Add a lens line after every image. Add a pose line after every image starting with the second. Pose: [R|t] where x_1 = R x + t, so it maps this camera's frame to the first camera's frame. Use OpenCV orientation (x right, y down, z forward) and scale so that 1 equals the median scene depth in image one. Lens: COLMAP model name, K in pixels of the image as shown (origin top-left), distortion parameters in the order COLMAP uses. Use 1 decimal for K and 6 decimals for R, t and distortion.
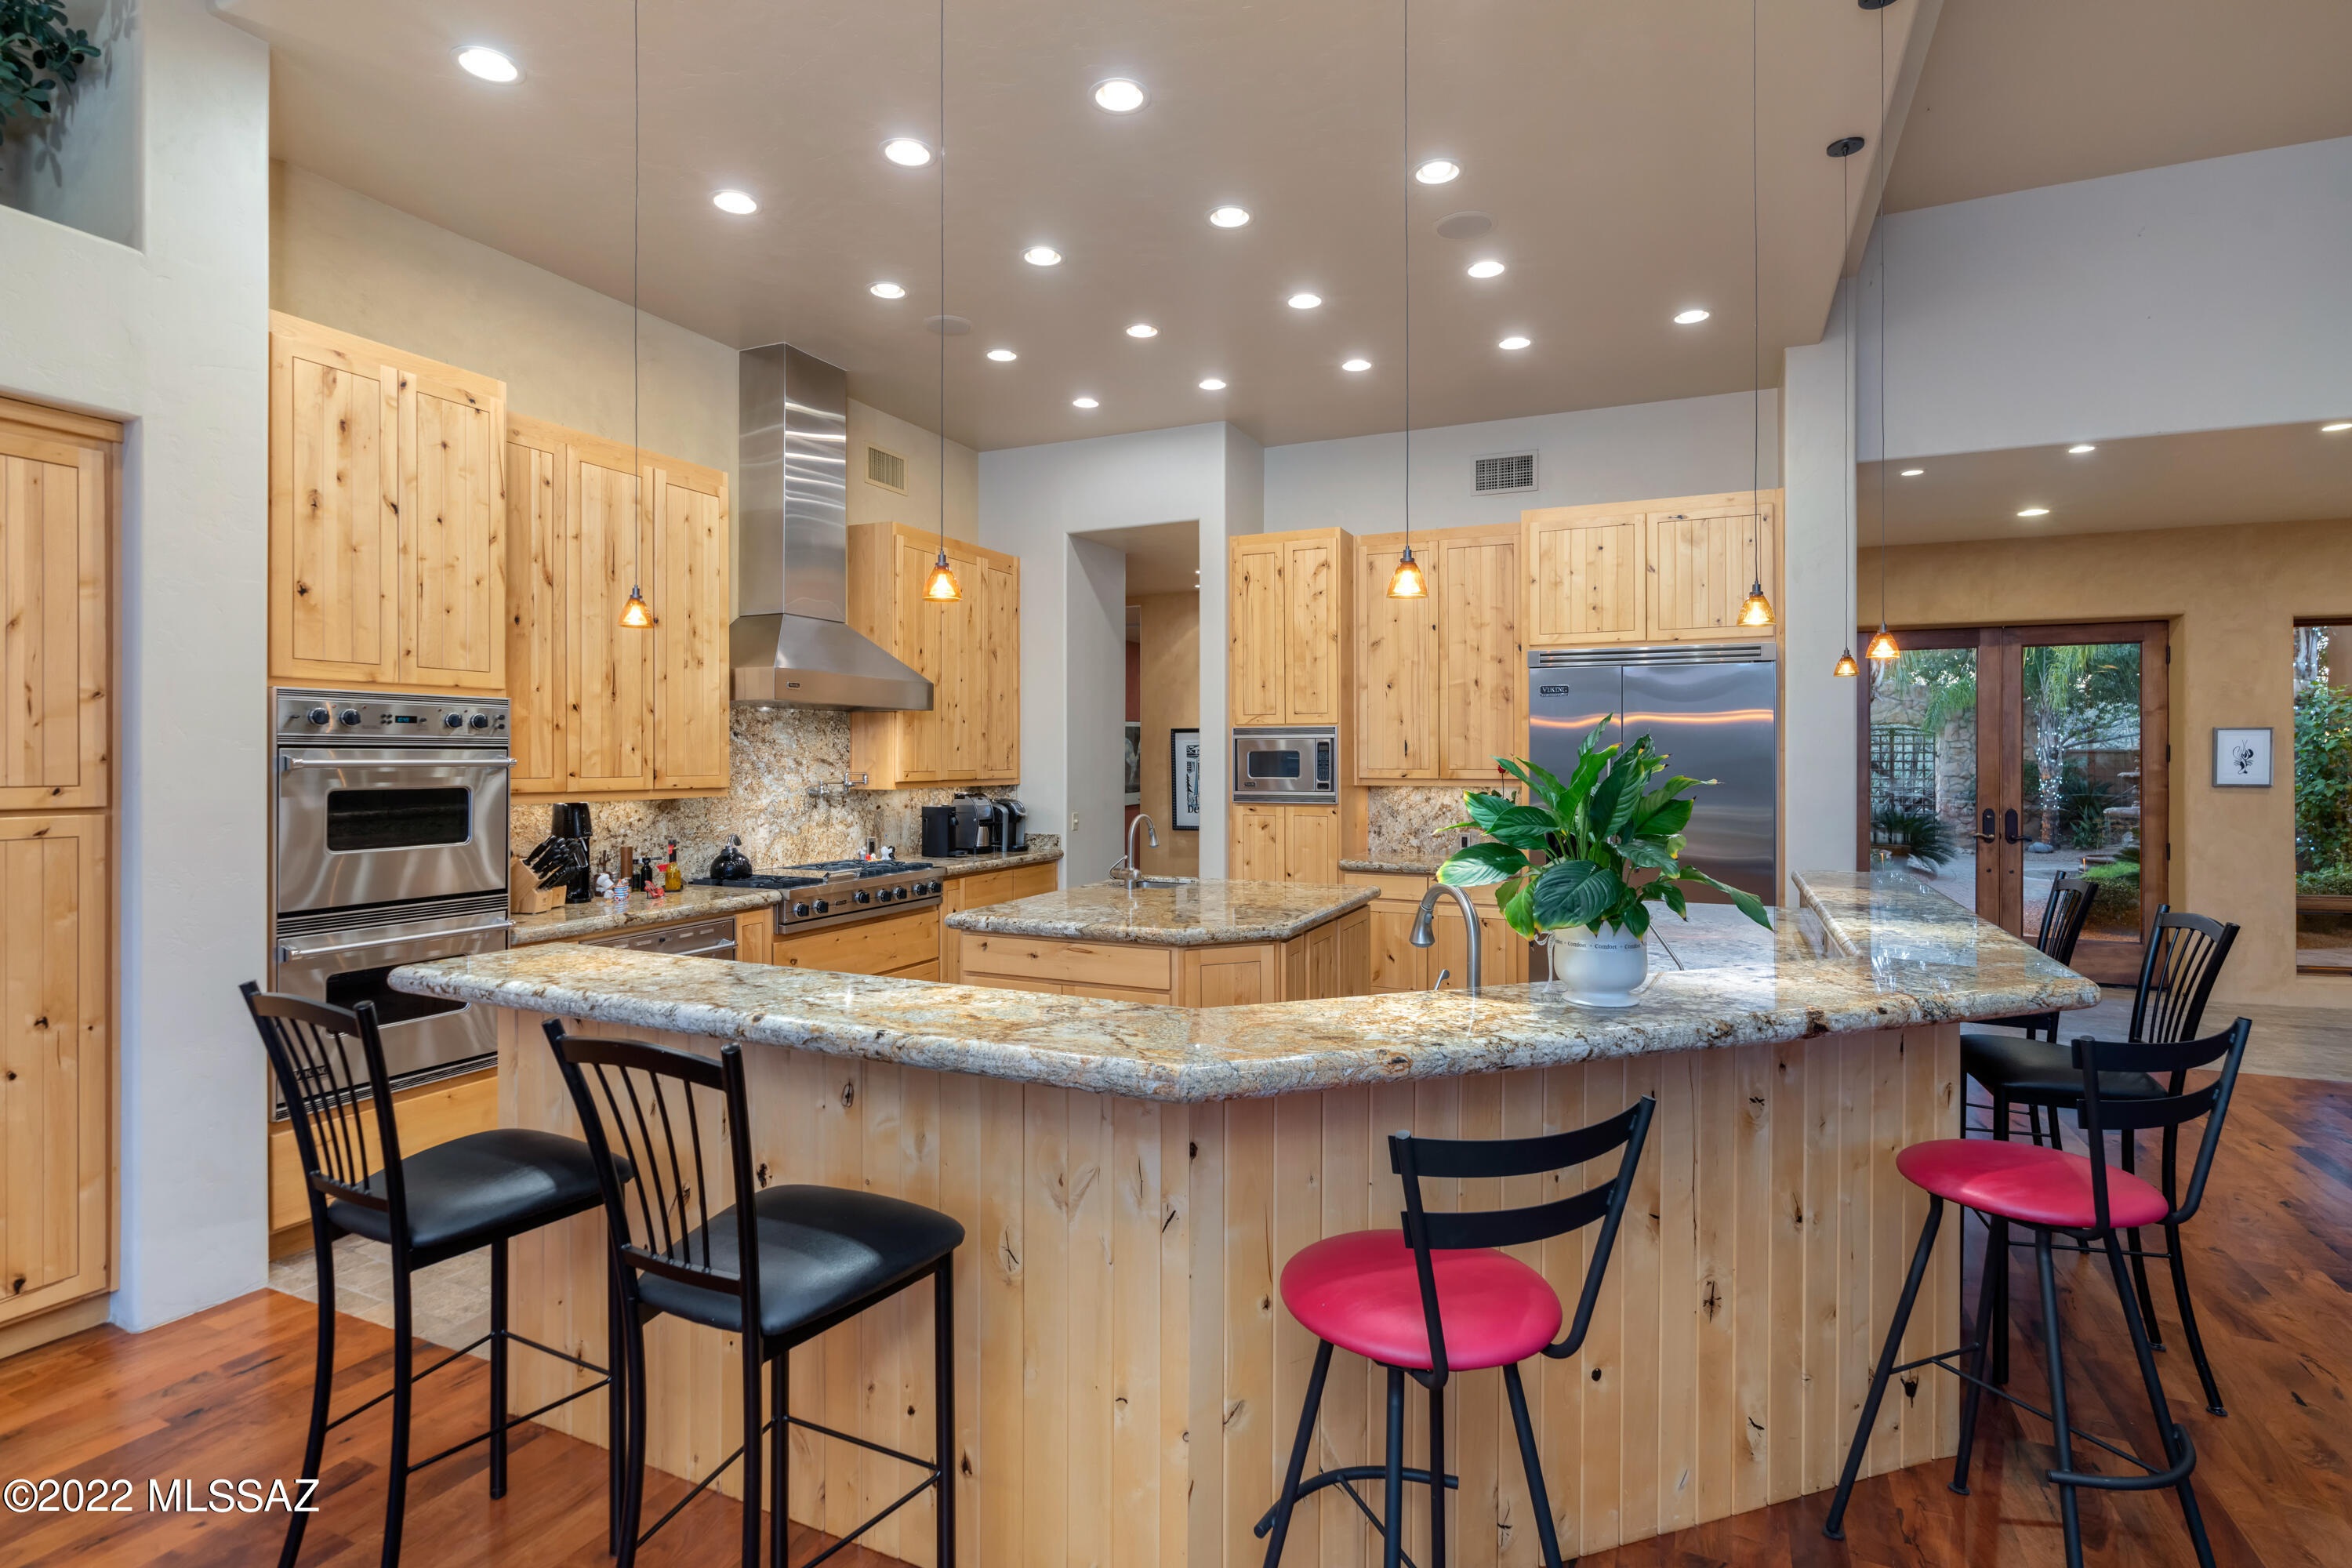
lens RADIAL K [[1130.3, 0, 1187.6], [0, 1130.3, 768.4], [0, 0, 1]] dist [-0.010029, 0.004641]
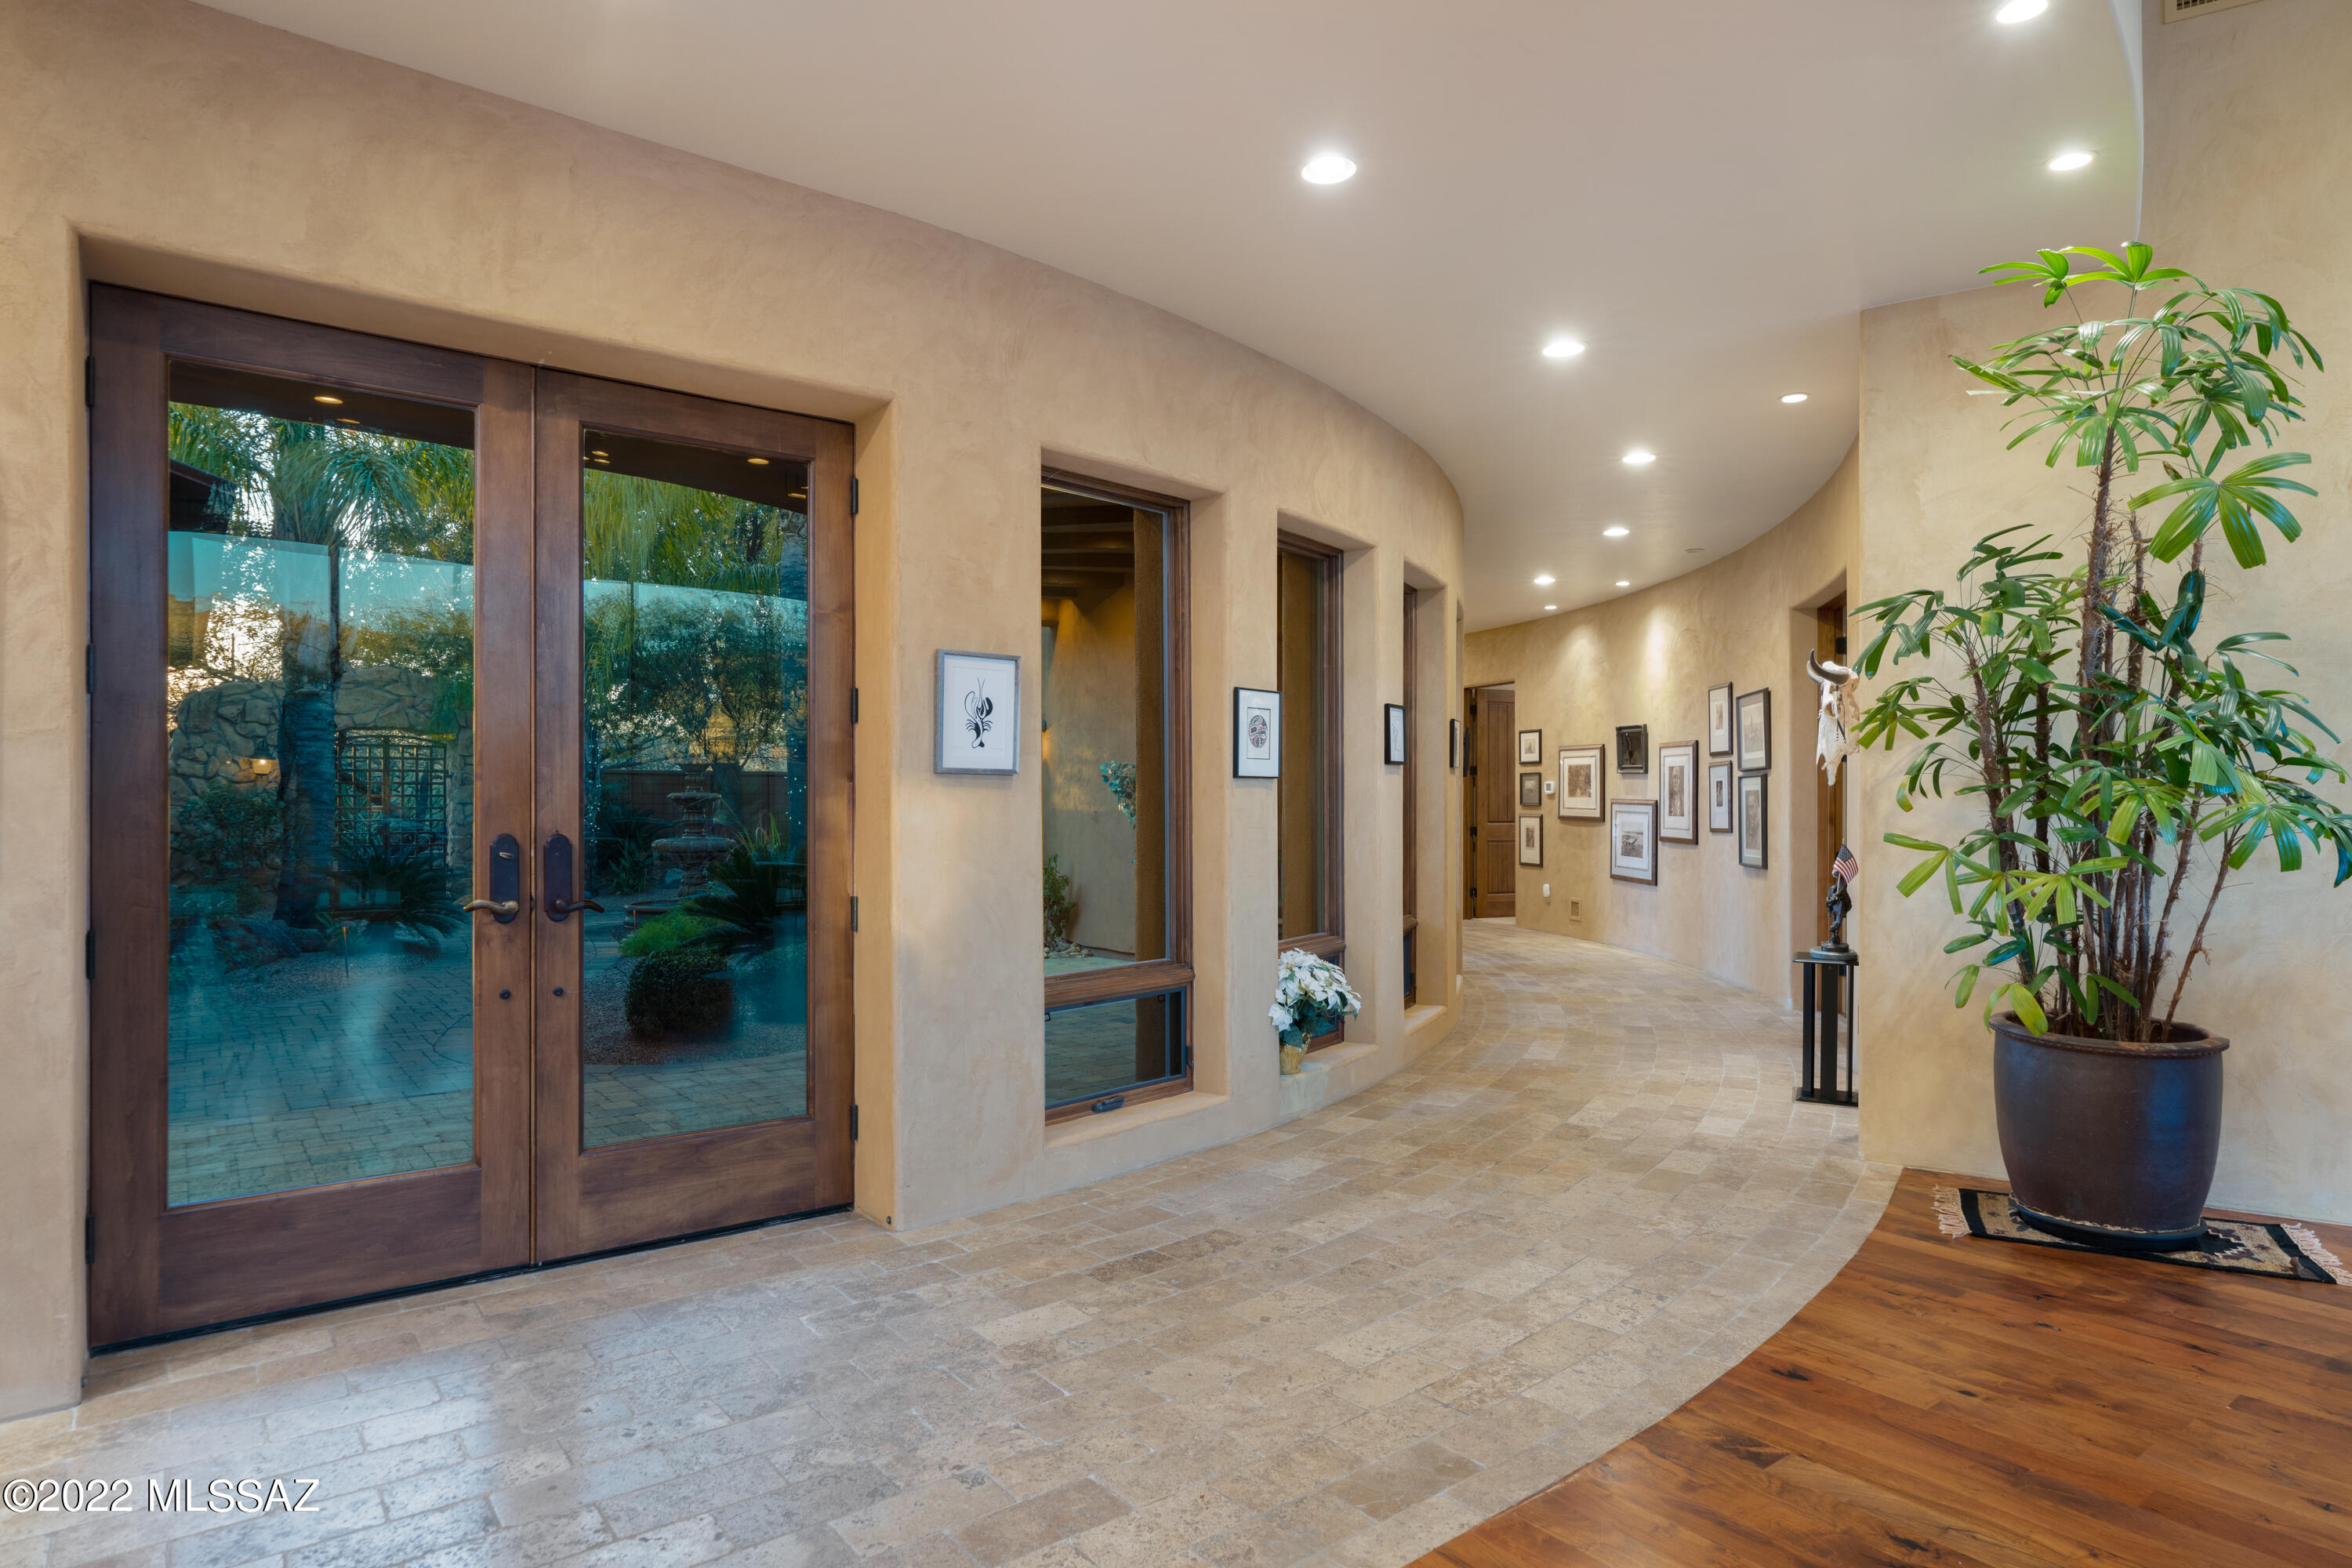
lens RADIAL K [[1314.0, 0, 1170.0], [0, 1314.0, 798.2], [0, 0, 1]] dist [-0.005768, -0.000027]
pose [[0.469974, 0.000418, 0.882680, 0.506277], [0.005296, 0.999981, -0.003293, 0.031056], [-0.882664, 0.006223, 0.469963, 0.705332]]
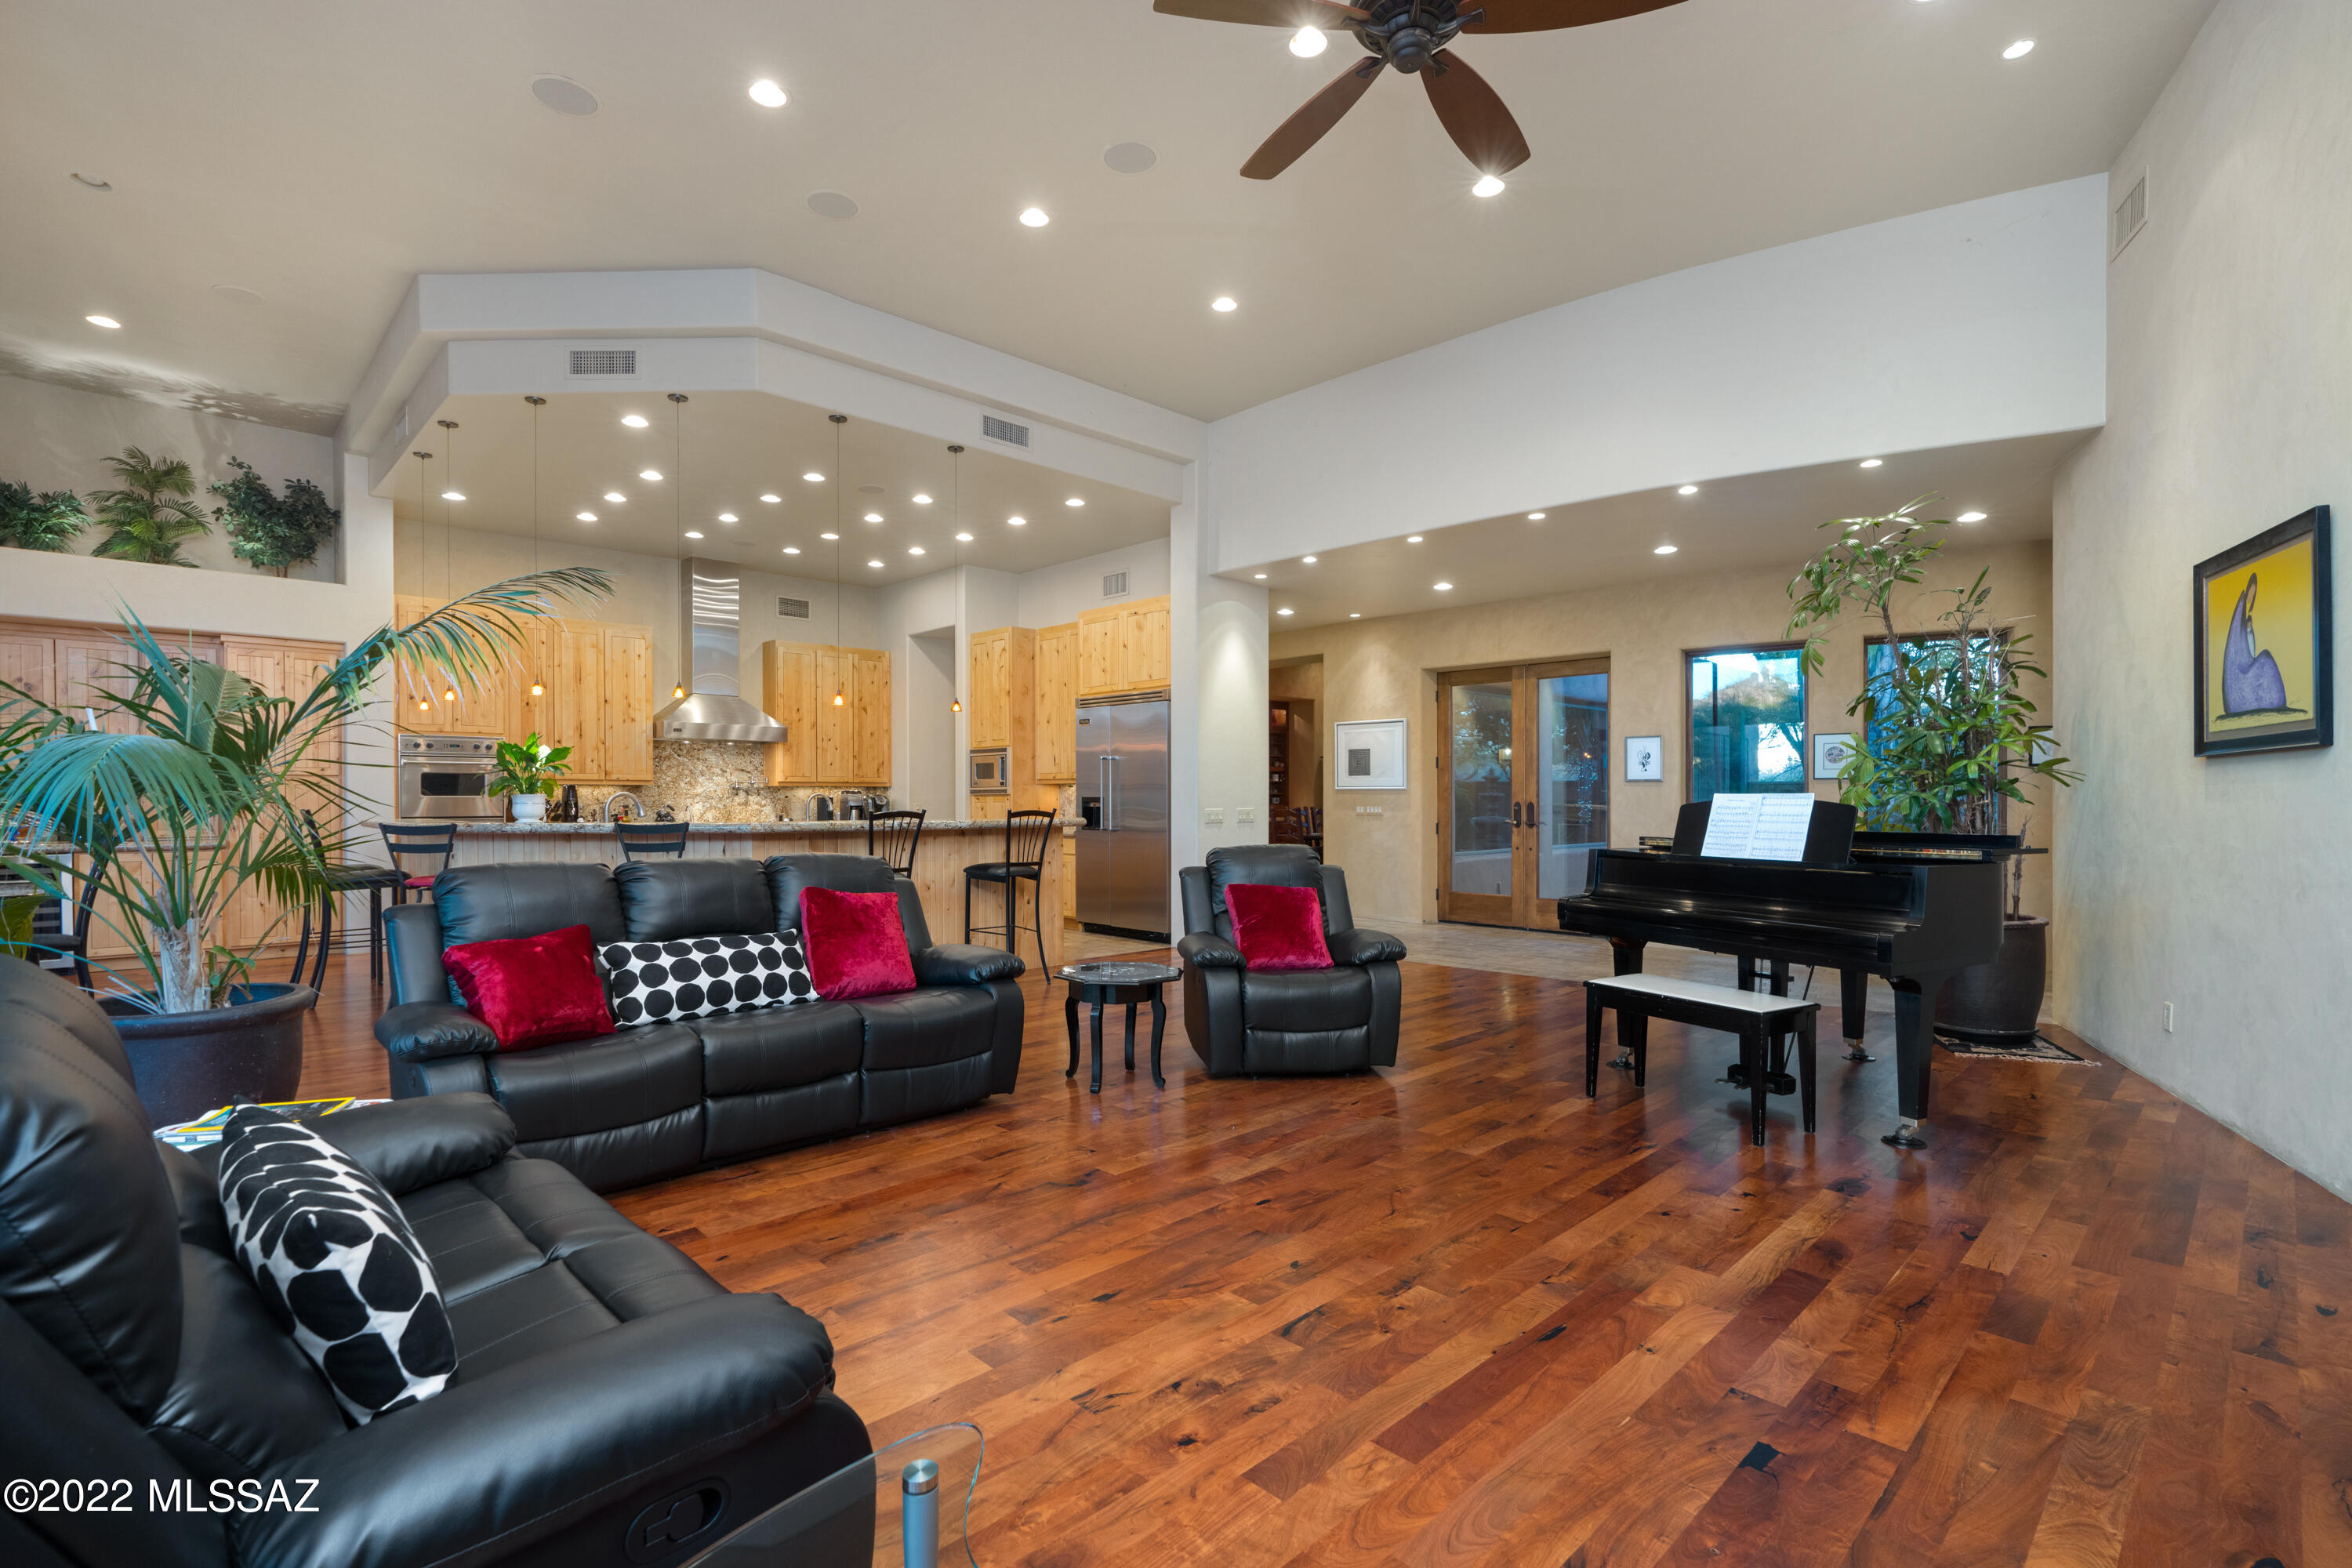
lens RADIAL K [[1083.3, 0, 1206.9], [0, 1083.3, 810.1], [0, 0, 1]] dist [-0.016143, 0.003339]
pose [[0.936829, 0.002205, -0.349780, 0.968229], [-0.002161, 0.999998, 0.000516, 0.053757], [0.349780, 0.000273, 0.936832, -0.380294]]
